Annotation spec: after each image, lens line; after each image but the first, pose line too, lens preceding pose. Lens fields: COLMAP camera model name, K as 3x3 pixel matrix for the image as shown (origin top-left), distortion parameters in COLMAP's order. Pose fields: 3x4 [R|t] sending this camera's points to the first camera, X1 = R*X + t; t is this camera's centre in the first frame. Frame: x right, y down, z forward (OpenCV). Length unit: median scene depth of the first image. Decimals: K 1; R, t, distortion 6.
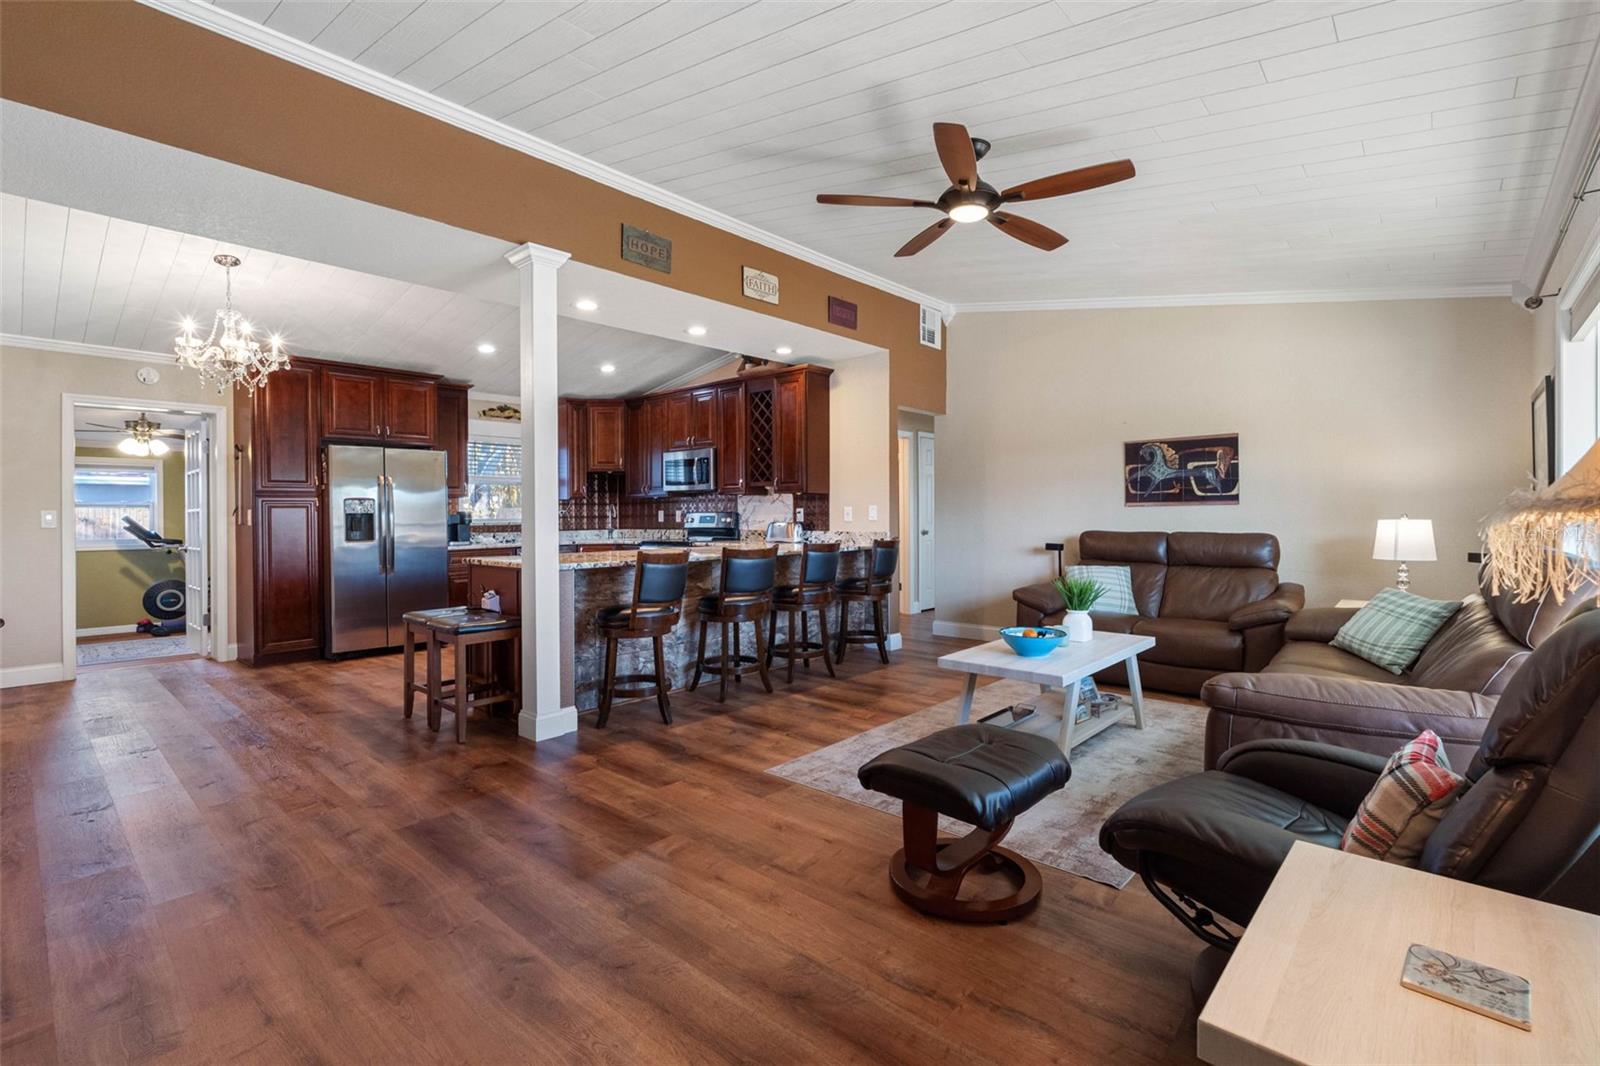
lens RADIAL K [[722.7, 0, 776.0], [0, 722.7, 516.8], [0, 0, 1]] dist [-0.002985, 0.000372]
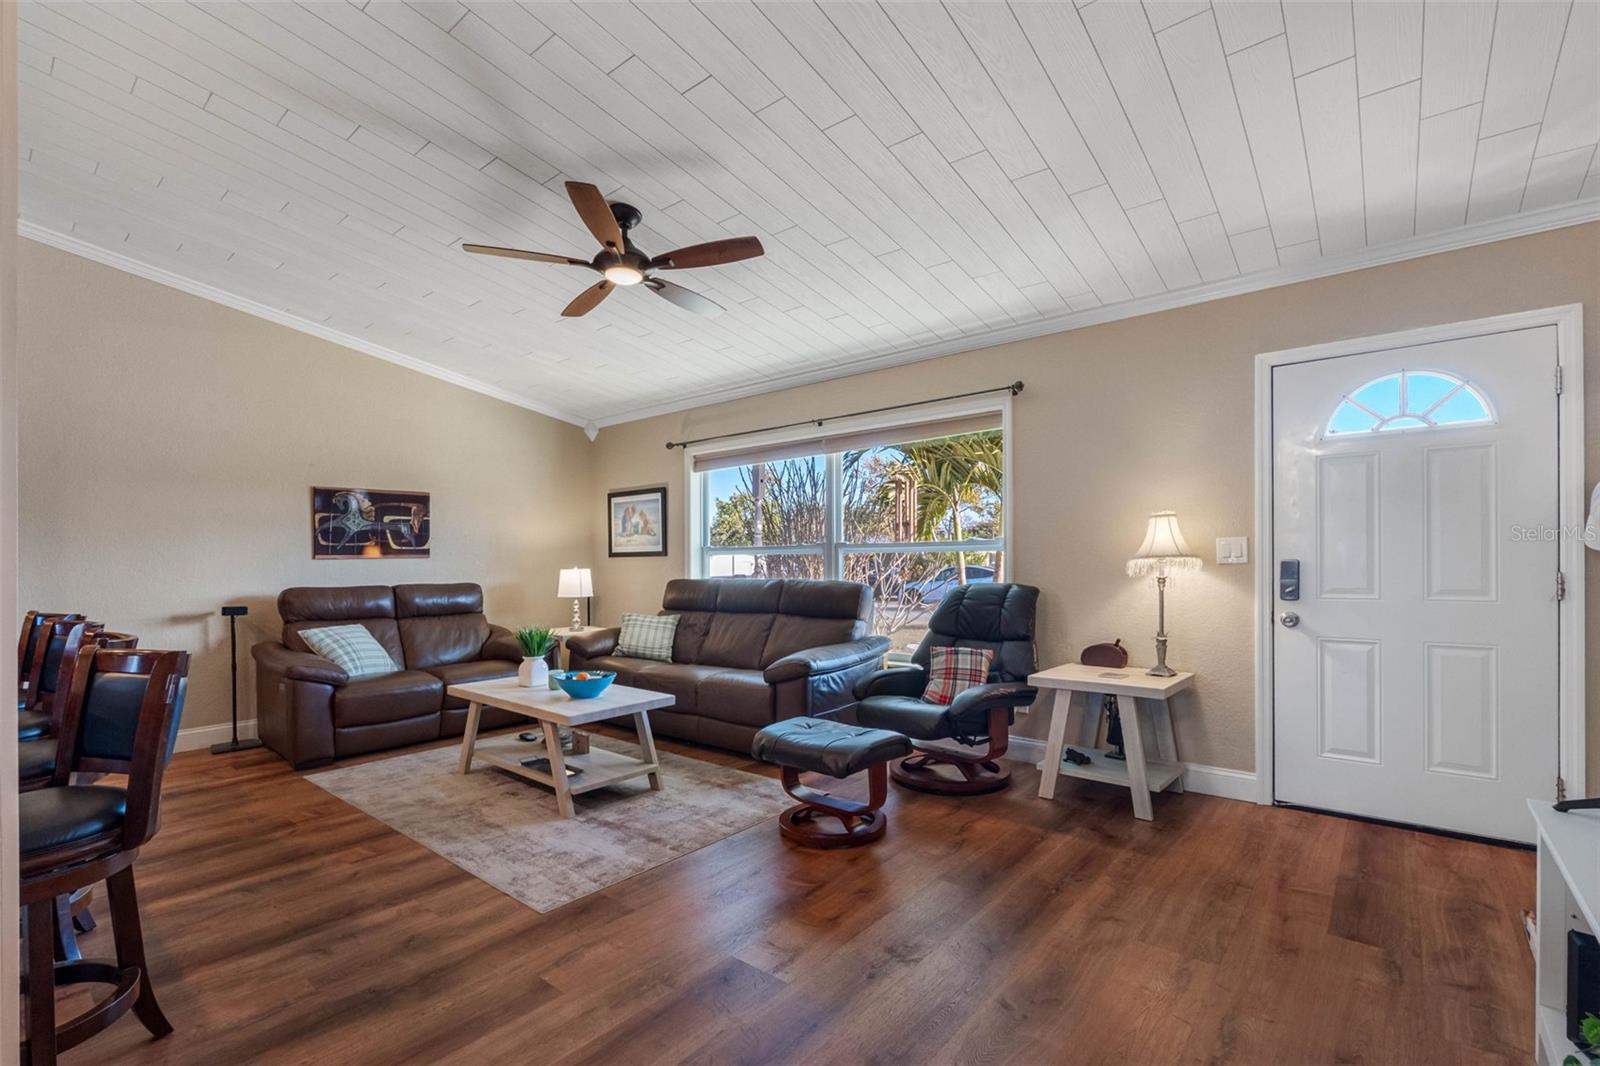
lens RADIAL K [[722.7, 0, 824.9], [0, 722.7, 555.0], [0, 0, 1]] dist [-0.002985, 0.000372]
pose [[-0.082182, 0.016977, 0.996473, -0.459436], [0.016185, 0.999746, -0.015698, 0.004598], [-0.996486, 0.014838, -0.082436, 0.460245]]
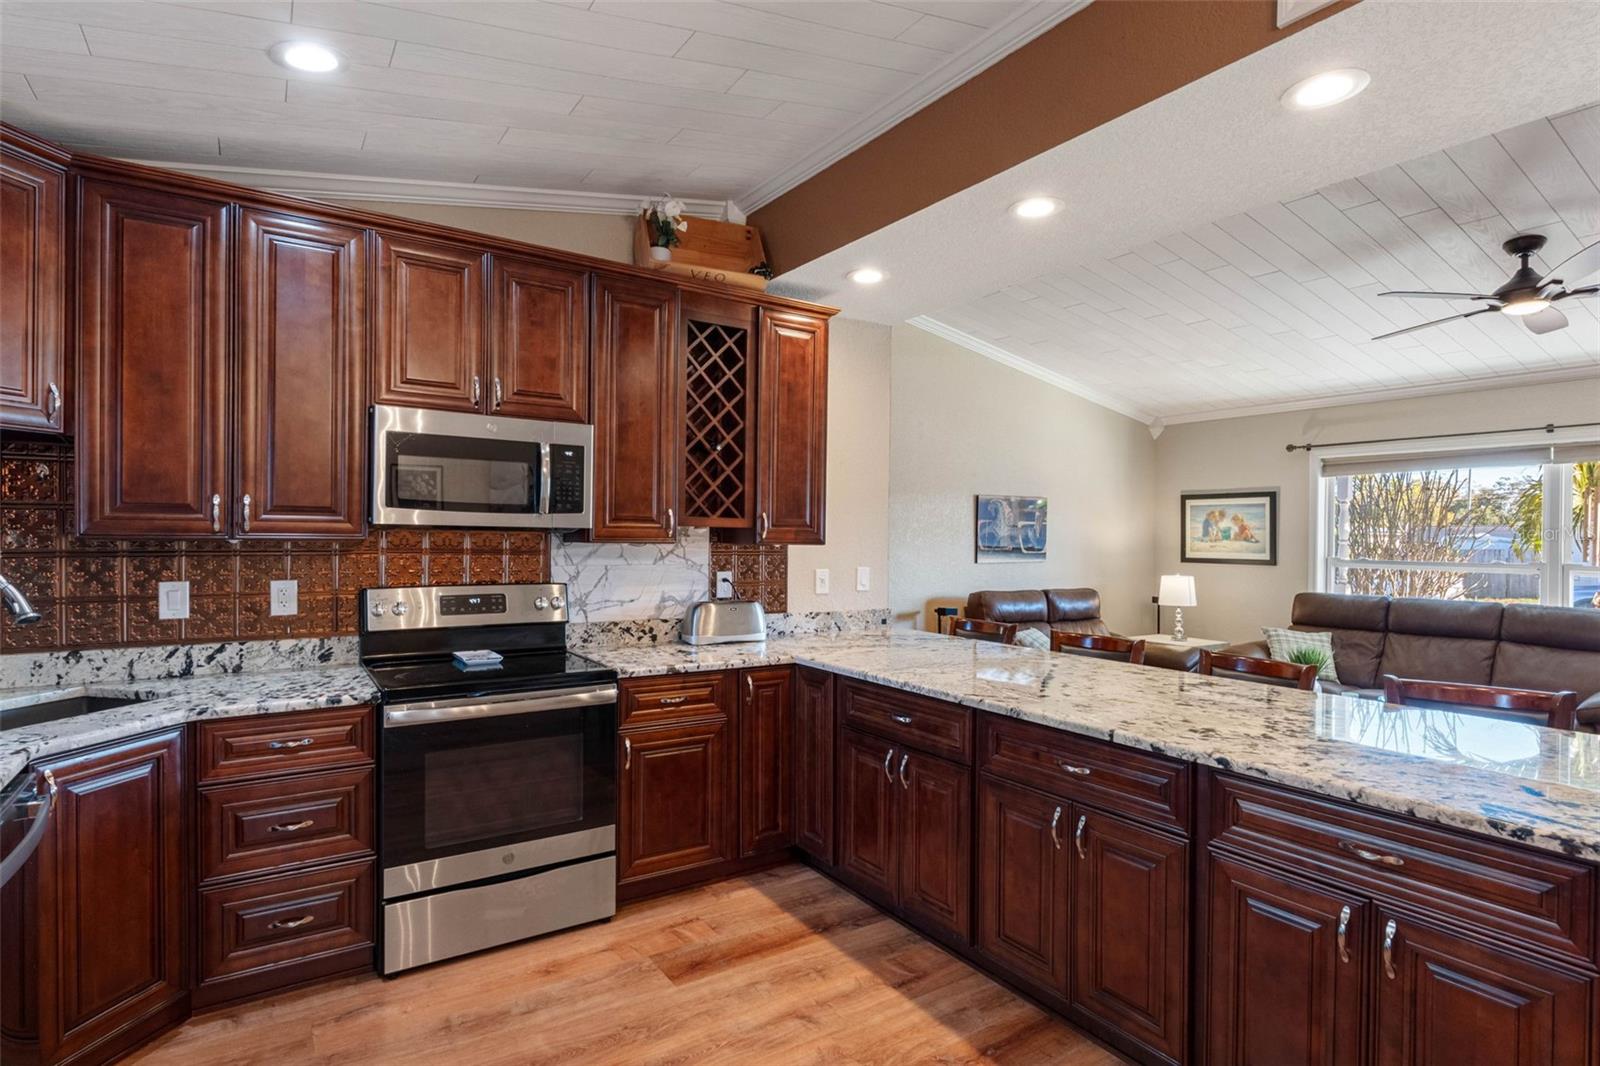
lens RADIAL K [[830.4, 0, 810.5], [0, 830.4, 545.7], [0, 0, 1]] dist [-0.003855, 0.000392]
pose [[0.216900, -0.002635, 0.976190, -0.644114], [-0.011249, 0.999923, 0.005198, -0.041386], [-0.976129, -0.012108, 0.216853, 1.000414]]
